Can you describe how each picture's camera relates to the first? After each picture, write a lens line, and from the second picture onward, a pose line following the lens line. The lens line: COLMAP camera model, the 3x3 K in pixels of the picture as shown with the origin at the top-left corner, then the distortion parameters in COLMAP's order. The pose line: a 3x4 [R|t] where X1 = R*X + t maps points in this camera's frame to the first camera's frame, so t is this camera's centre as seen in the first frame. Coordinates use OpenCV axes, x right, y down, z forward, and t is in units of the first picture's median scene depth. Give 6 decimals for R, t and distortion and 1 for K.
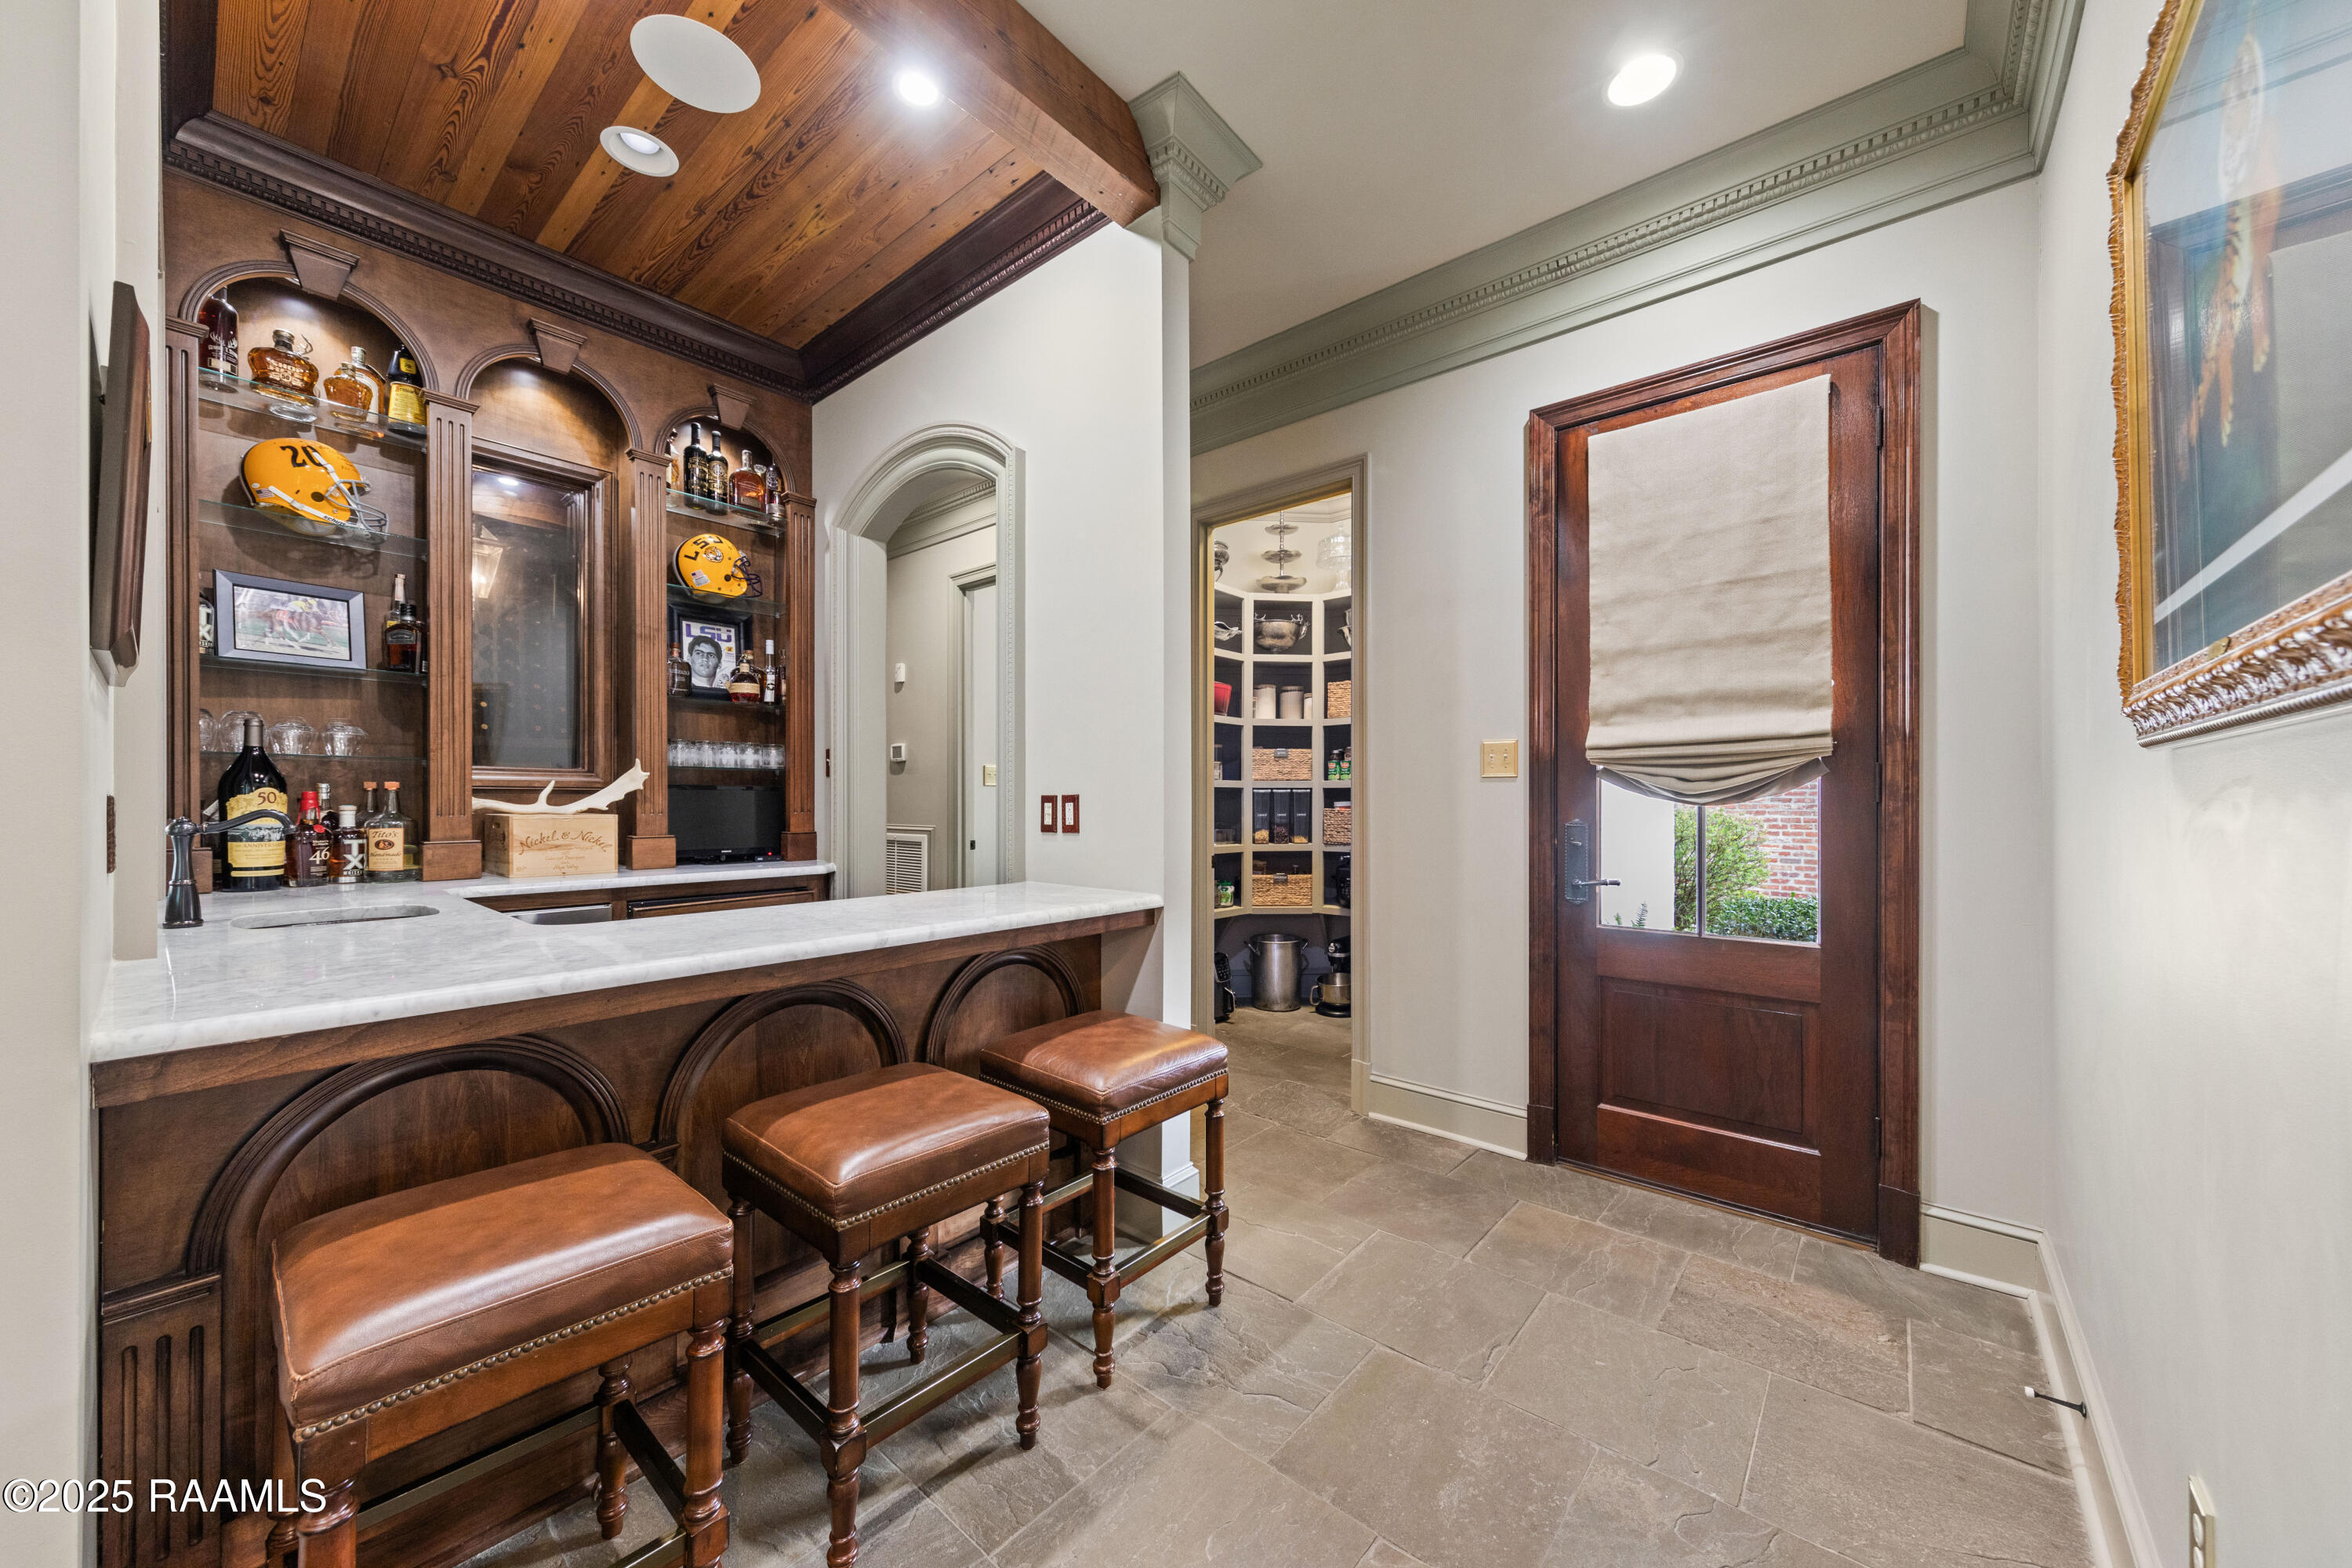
lens RADIAL K [[852.5, 0, 1179.6], [0, 852.5, 791.7], [0, 0, 1]] dist [0.001480, -0.000415]
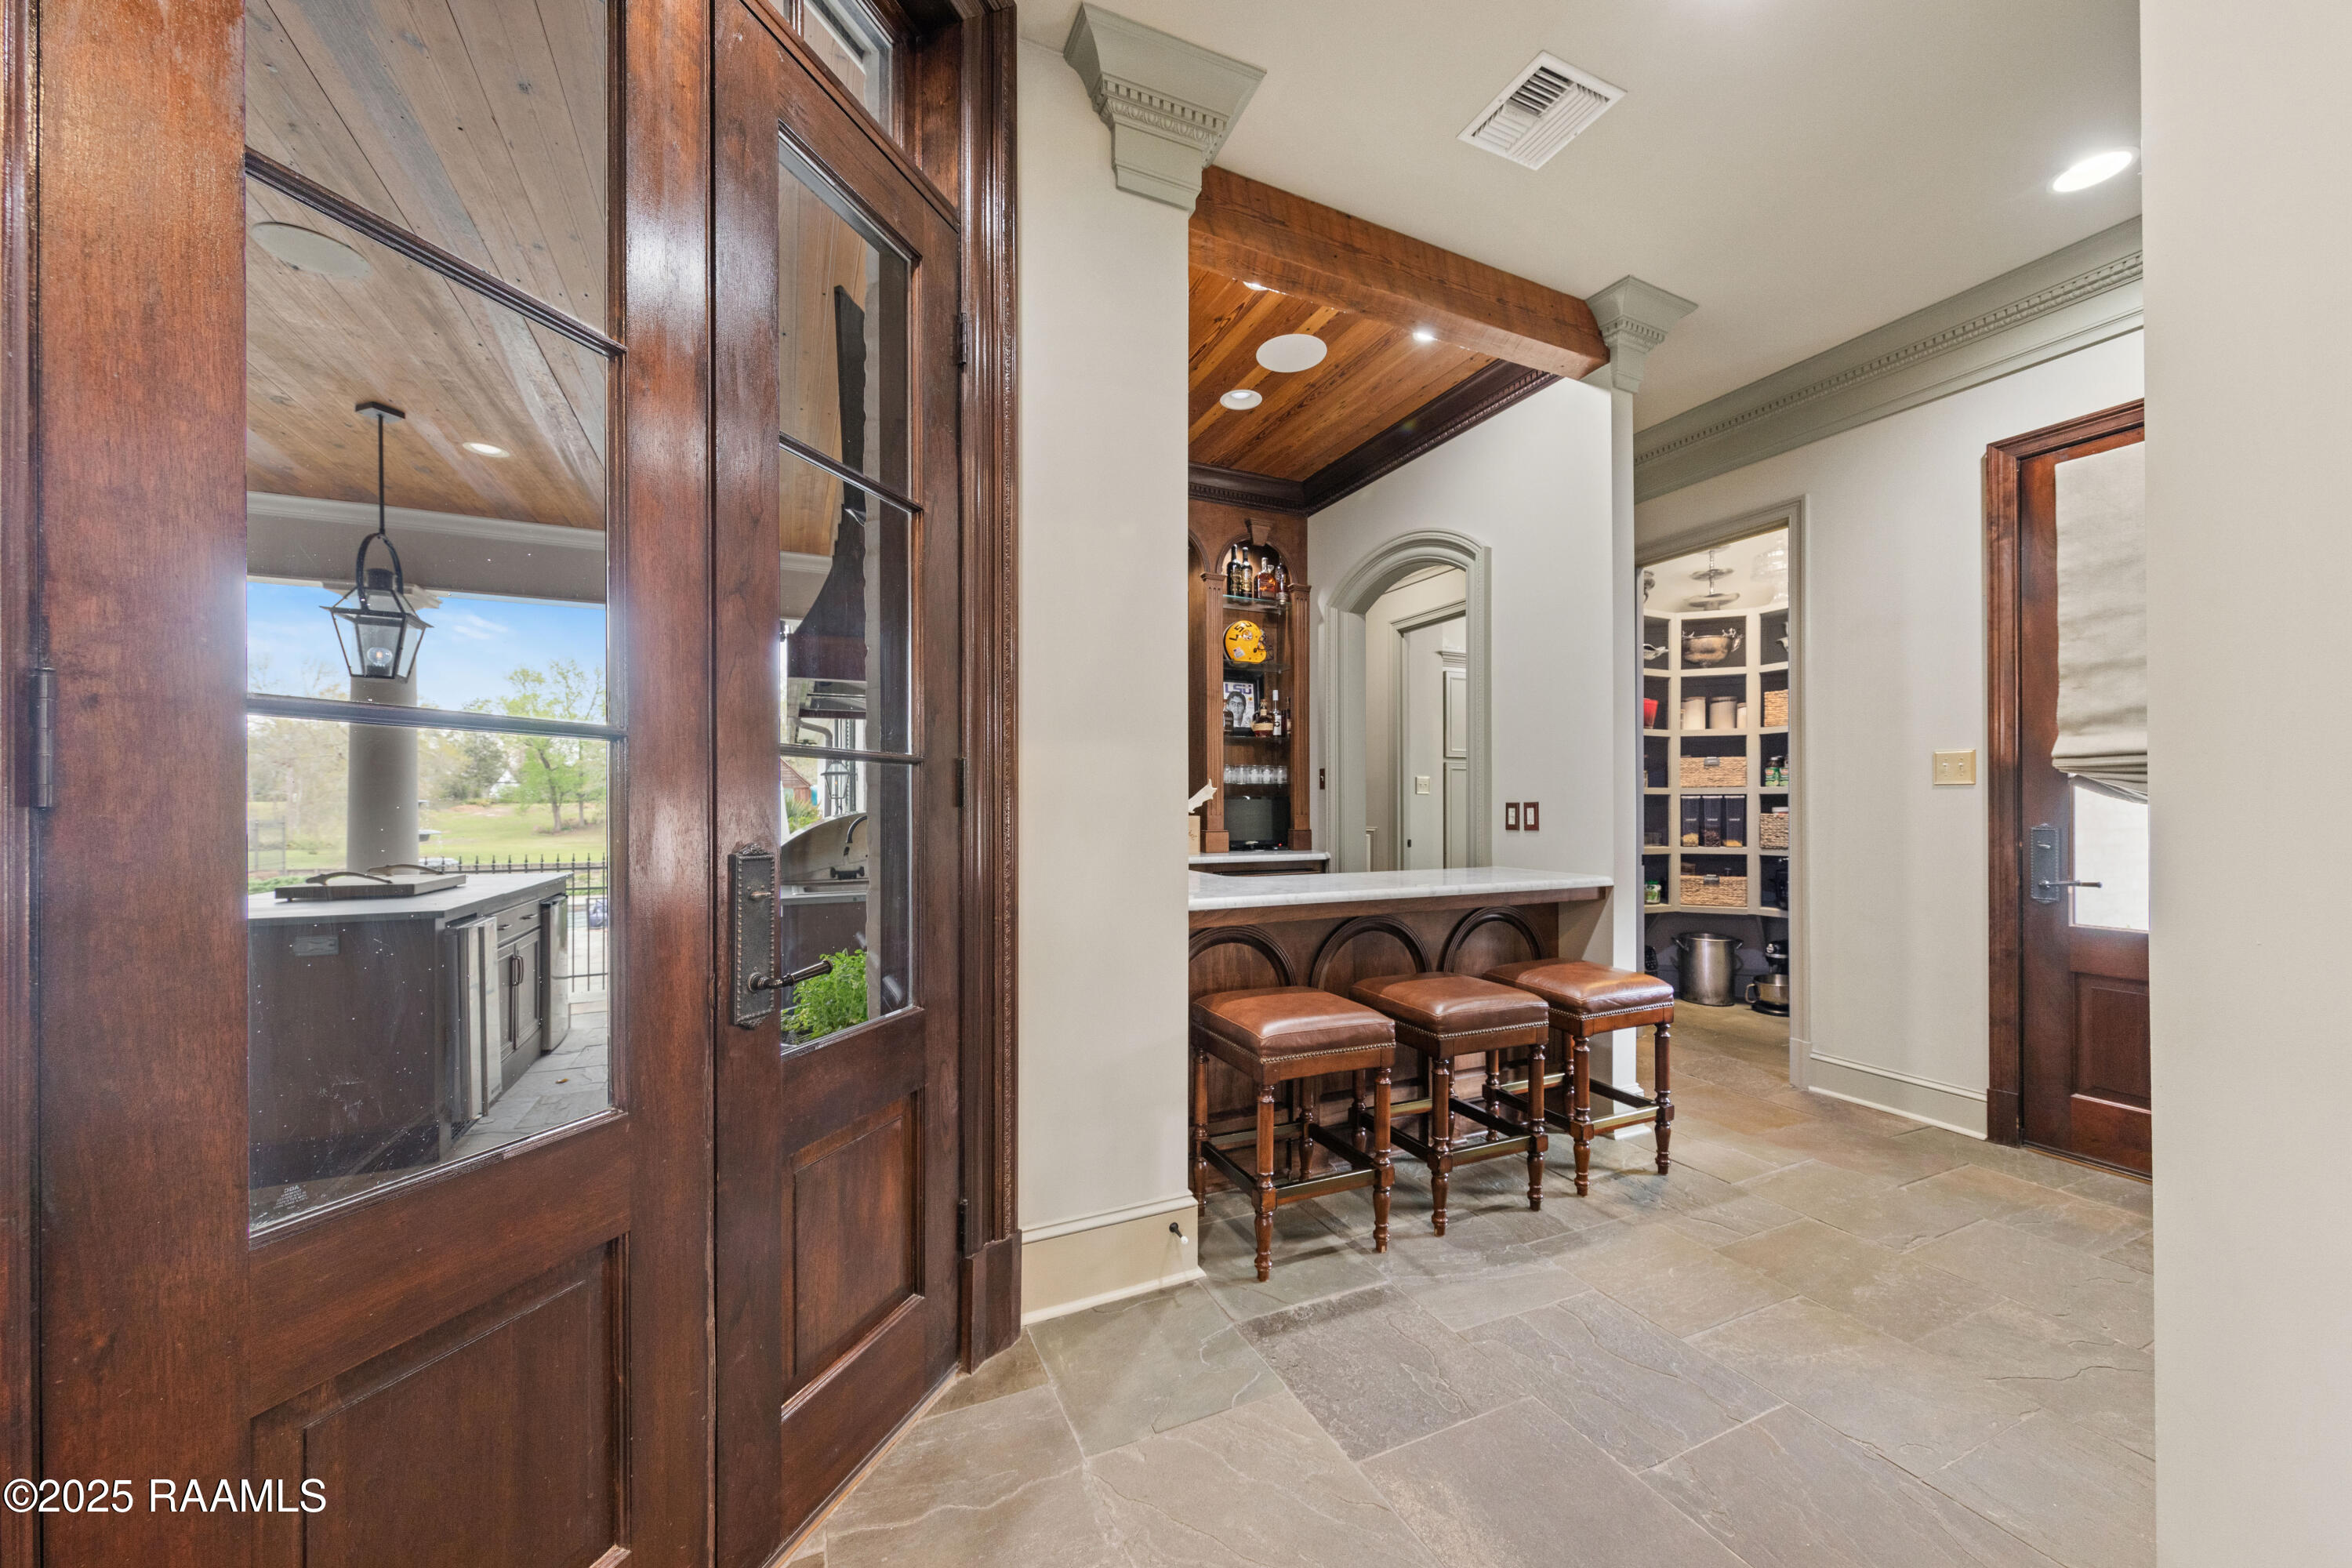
lens RADIAL K [[852.5, 0, 1165.6], [0, 852.5, 801.5], [0, 0, 1]] dist [0.001480, -0.000415]
pose [[0.902746, -0.003777, -0.430158, -0.065684], [0.005854, 0.999977, 0.003505, -0.005261], [0.430135, -0.005682, 0.902747, -0.431225]]
